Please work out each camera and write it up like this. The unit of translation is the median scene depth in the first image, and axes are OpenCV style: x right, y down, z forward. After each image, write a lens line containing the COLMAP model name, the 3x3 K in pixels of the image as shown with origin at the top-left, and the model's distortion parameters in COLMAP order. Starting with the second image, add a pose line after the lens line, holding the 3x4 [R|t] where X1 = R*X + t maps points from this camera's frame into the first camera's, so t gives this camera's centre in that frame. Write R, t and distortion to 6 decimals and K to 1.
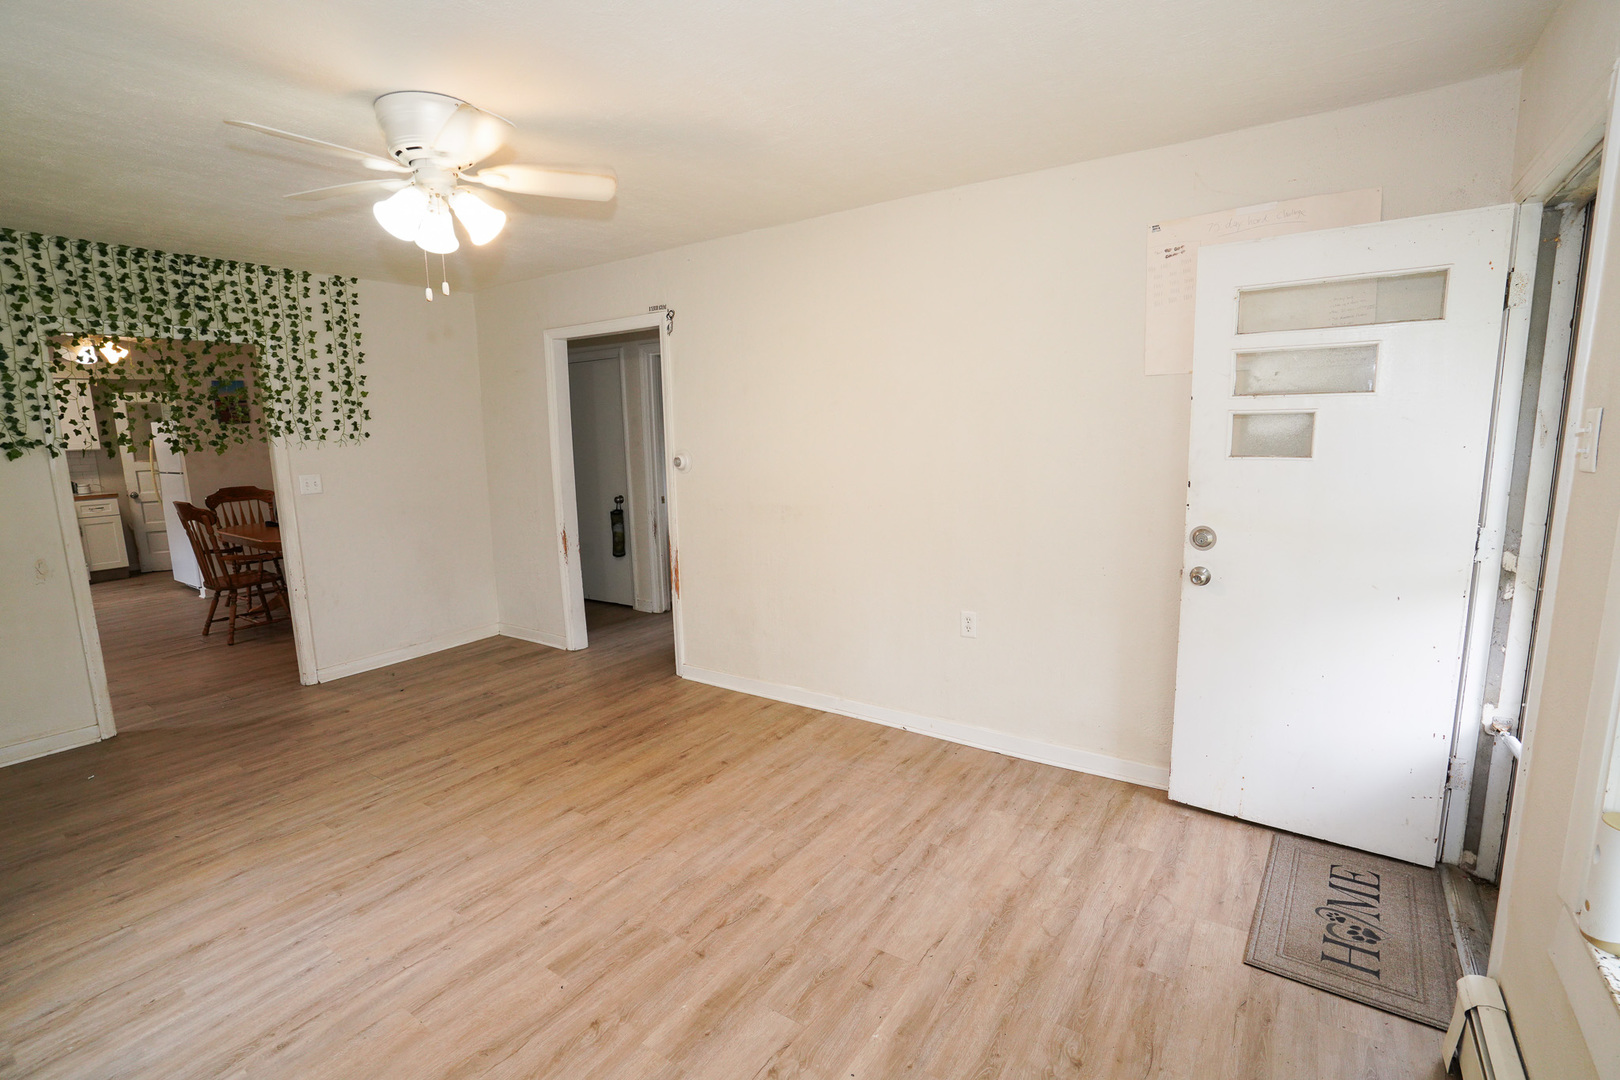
lens RADIAL K [[744.9, 0, 812.6], [0, 744.9, 540.5], [0, 0, 1]] dist [-0.049258, 0.014952]
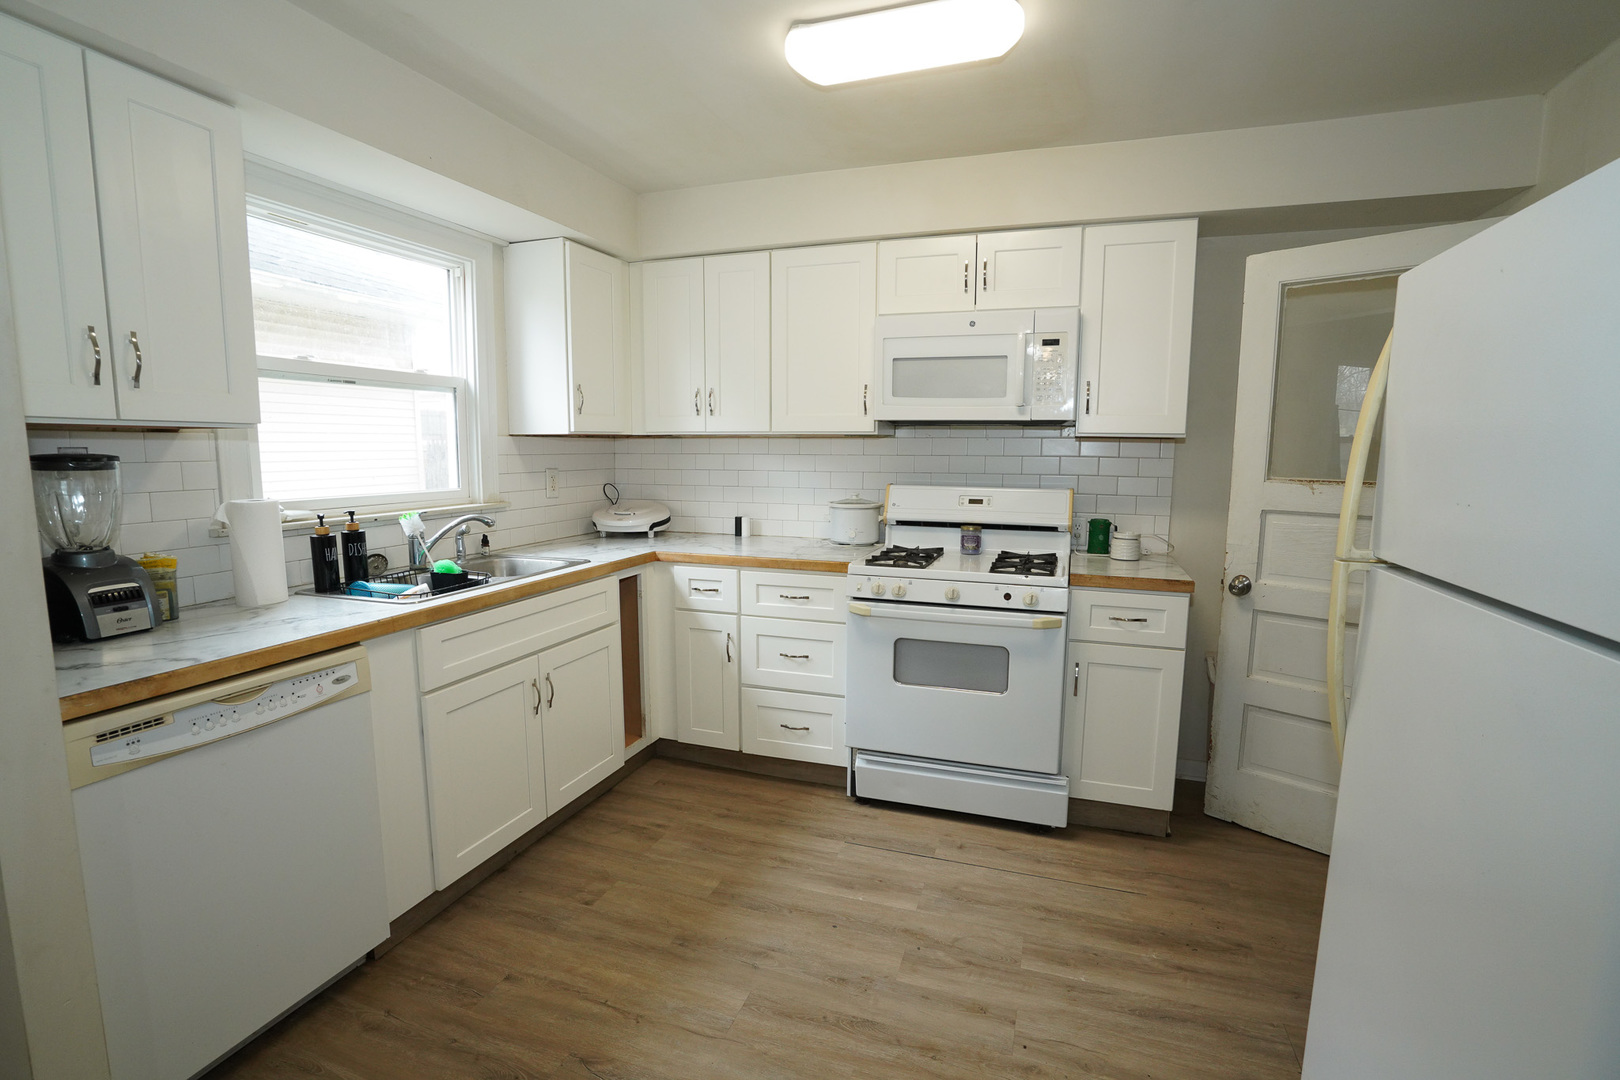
lens RADIAL K [[744.9, 0, 812.8], [0, 744.9, 543.1], [0, 0, 1]] dist [-0.049258, 0.014952]
pose [[0.268134, 0.146035, -0.952249, -0.703919], [-0.169806, 0.980133, 0.102497, -0.083064], [0.948299, 0.134215, 0.287604, 0.744691]]
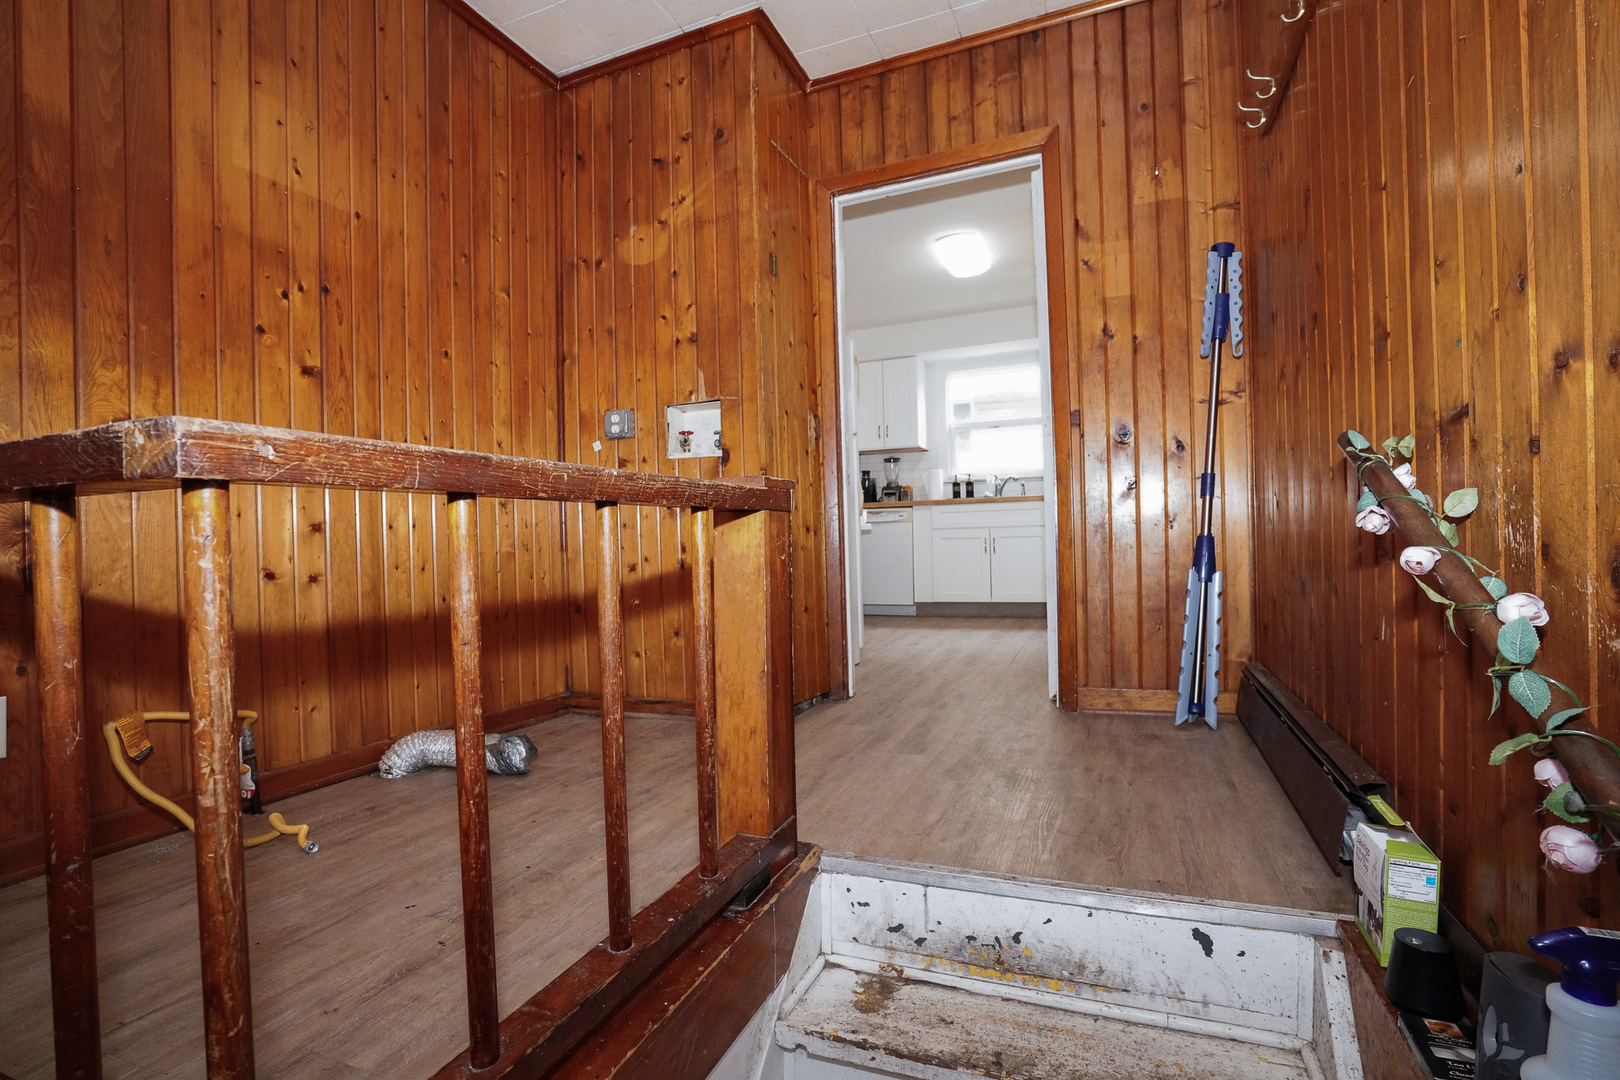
lens RADIAL K [[744.9, 0, 810.2], [0, 744.9, 545.9], [0, 0, 1]] dist [-0.049258, 0.014952]
pose [[-0.976701, 0.046539, -0.209499, -0.691166], [0.010494, 0.985392, 0.169976, -0.097201], [0.214349, 0.163818, -0.962922, 1.428576]]
